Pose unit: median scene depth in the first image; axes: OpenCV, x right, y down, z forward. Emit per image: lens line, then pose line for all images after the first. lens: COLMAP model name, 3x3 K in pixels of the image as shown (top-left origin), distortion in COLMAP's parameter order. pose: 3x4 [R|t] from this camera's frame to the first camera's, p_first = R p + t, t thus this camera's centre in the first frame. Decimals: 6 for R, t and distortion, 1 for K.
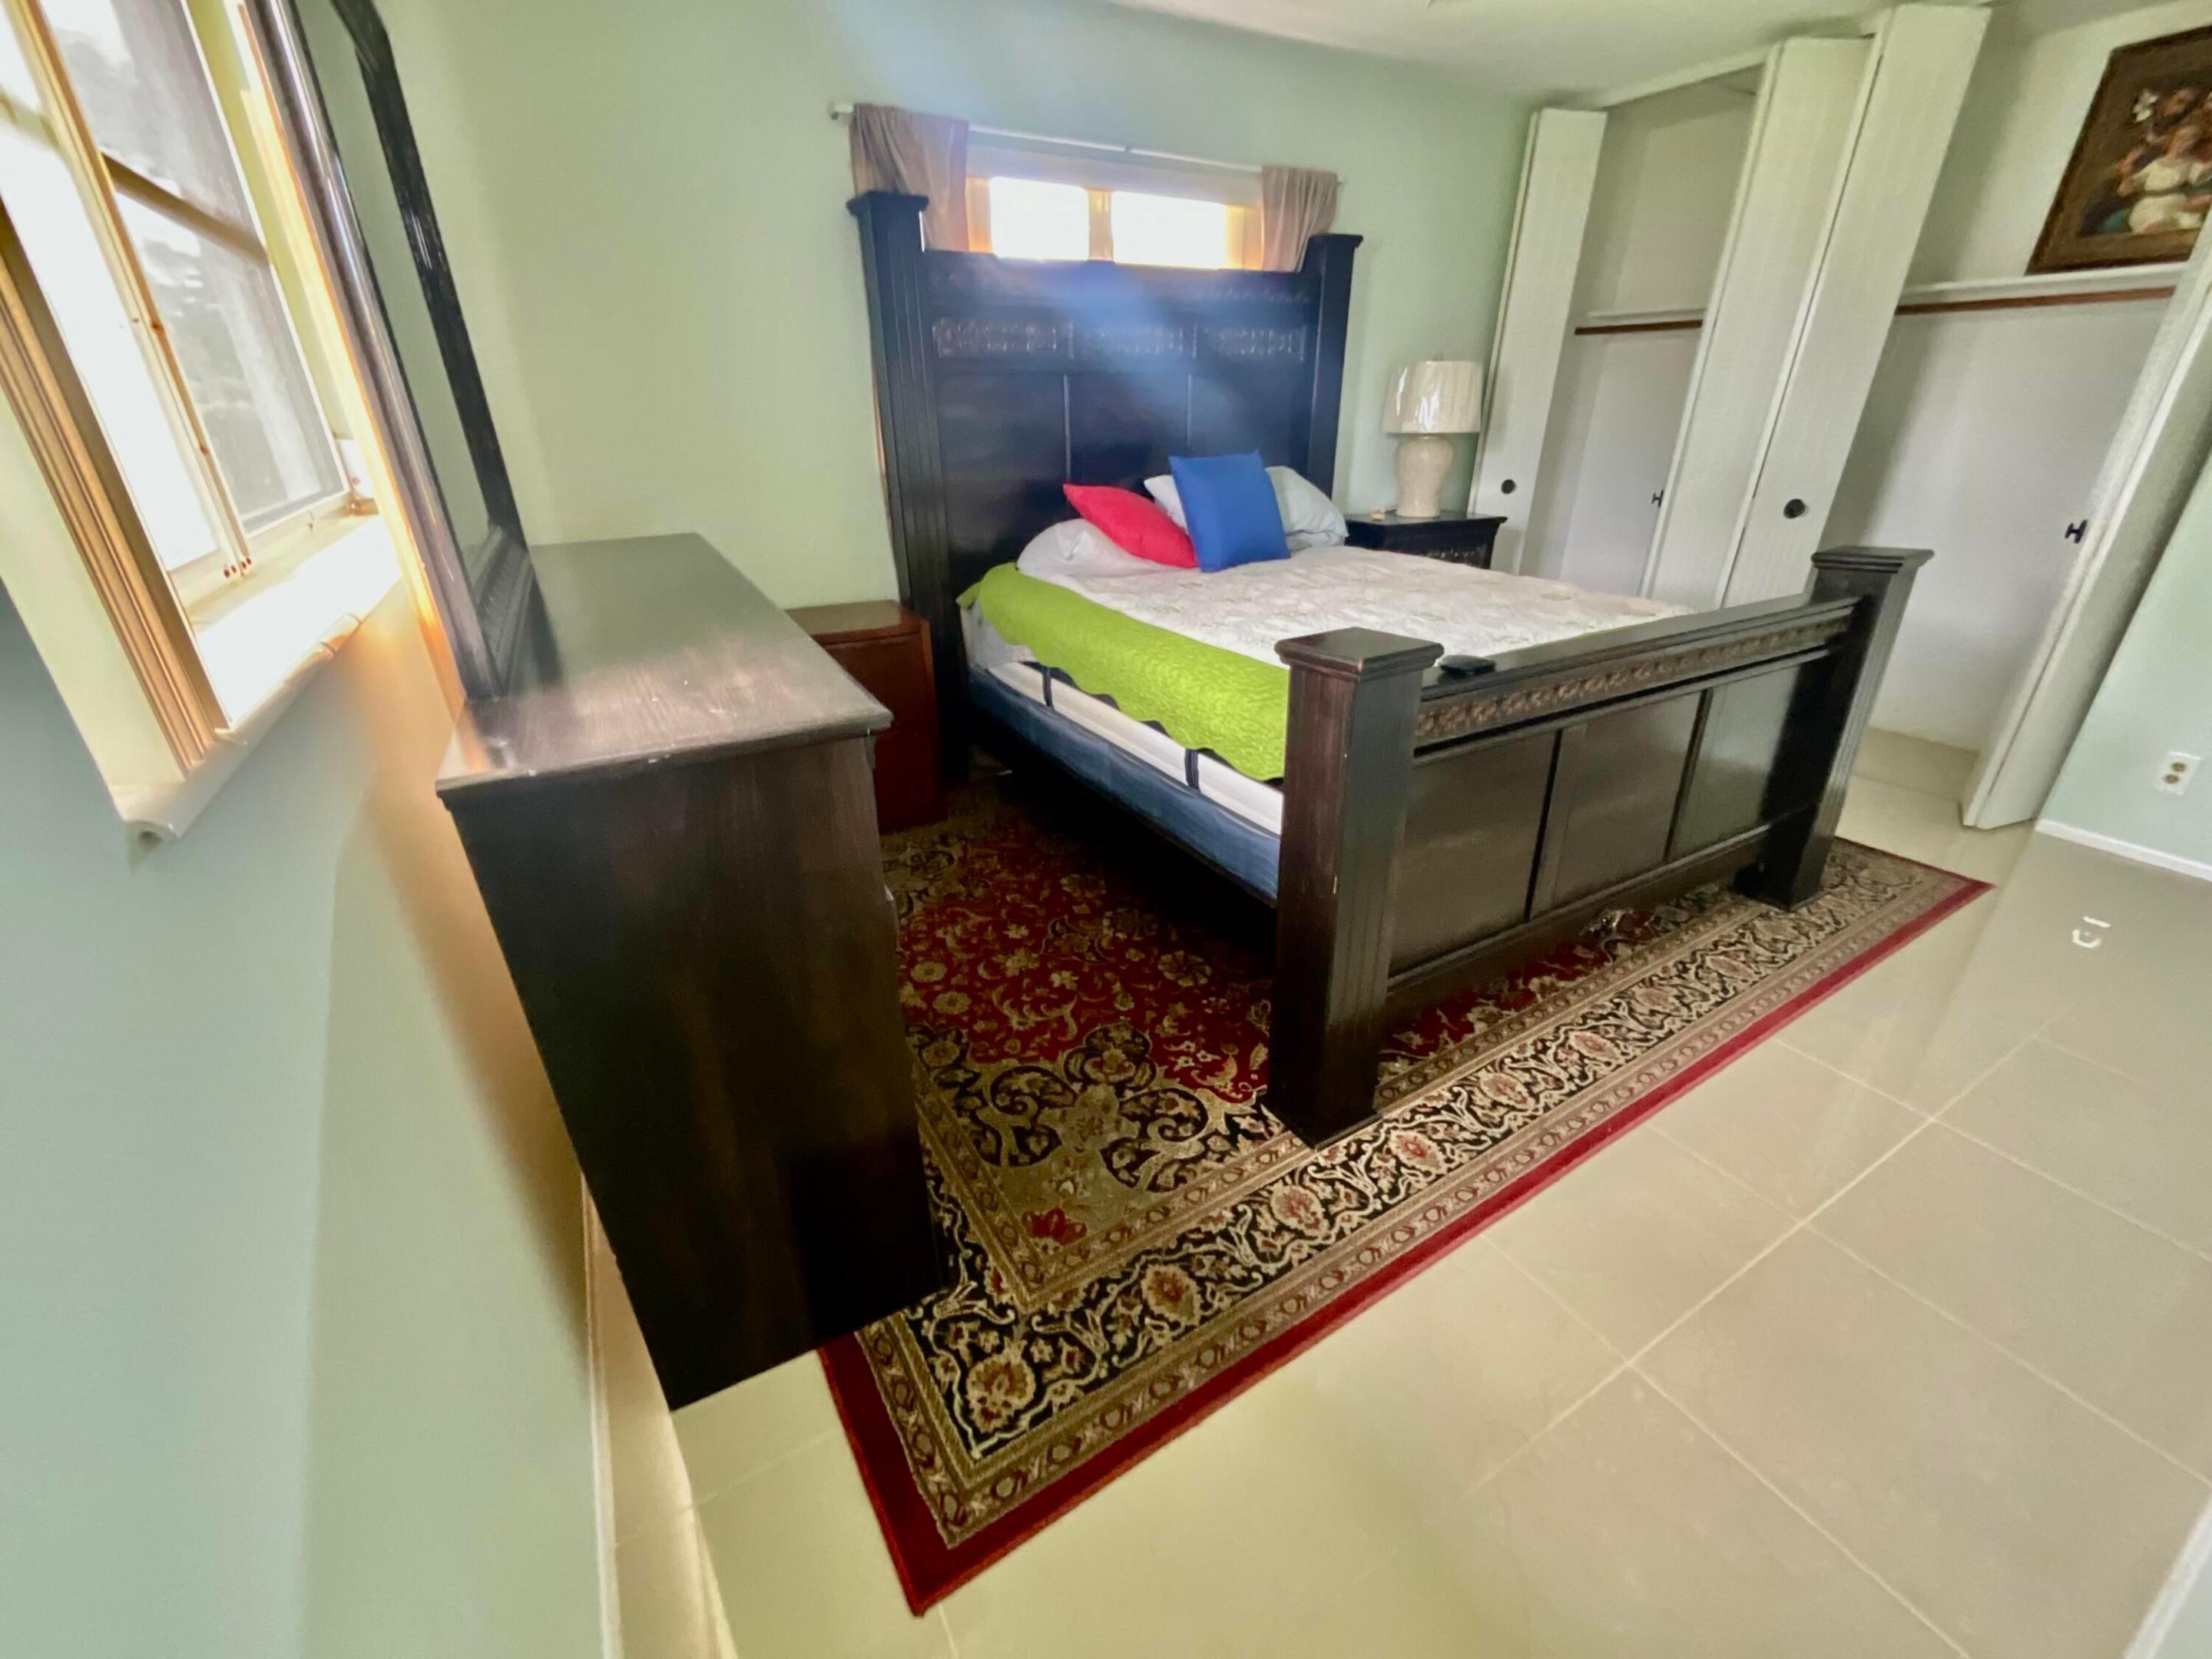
lens RADIAL K [[901.6, 0, 1104.2], [0, 901.6, 828.7], [0, 0, 1]] dist [-0.001786, 0.000745]
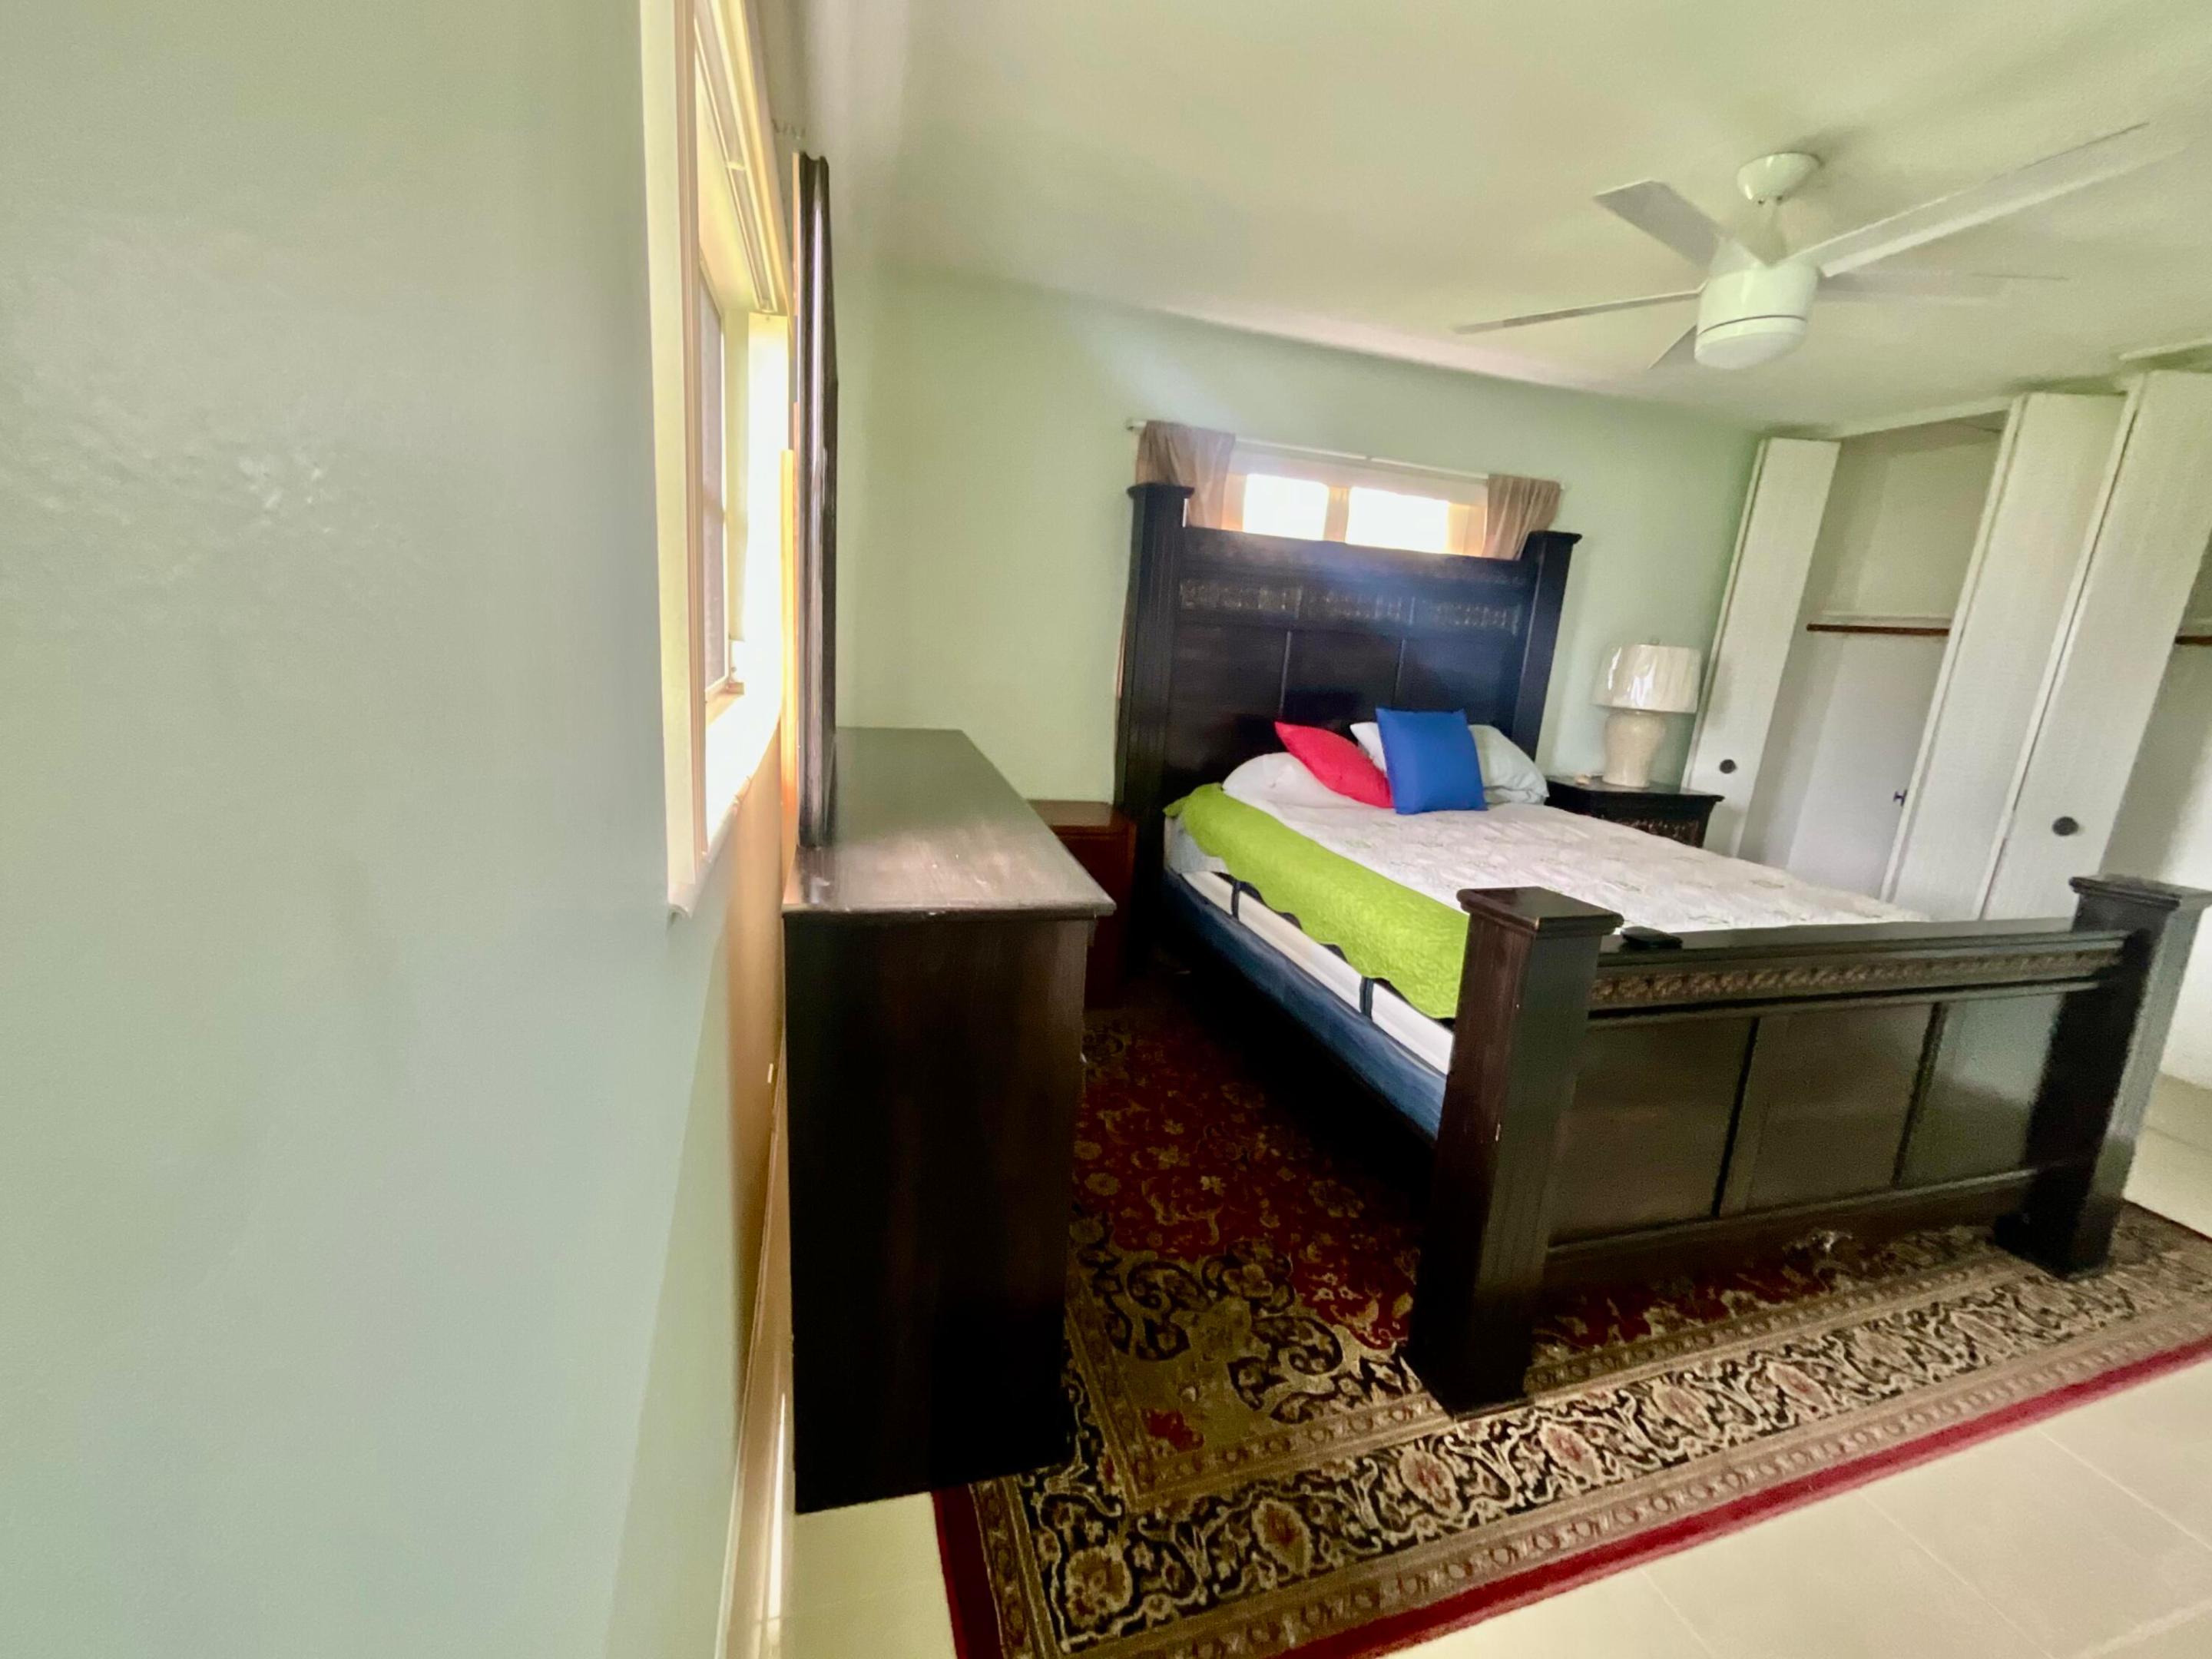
lens RADIAL K [[901.6, 0, 1104.2], [0, 901.6, 828.7], [0, 0, 1]] dist [-0.001786, 0.000745]
pose [[0.970155, 0.128037, -0.205928, -0.006697], [-0.170910, 0.963483, -0.206132, 0.014110], [0.172016, 0.235175, 0.956610, -0.099630]]
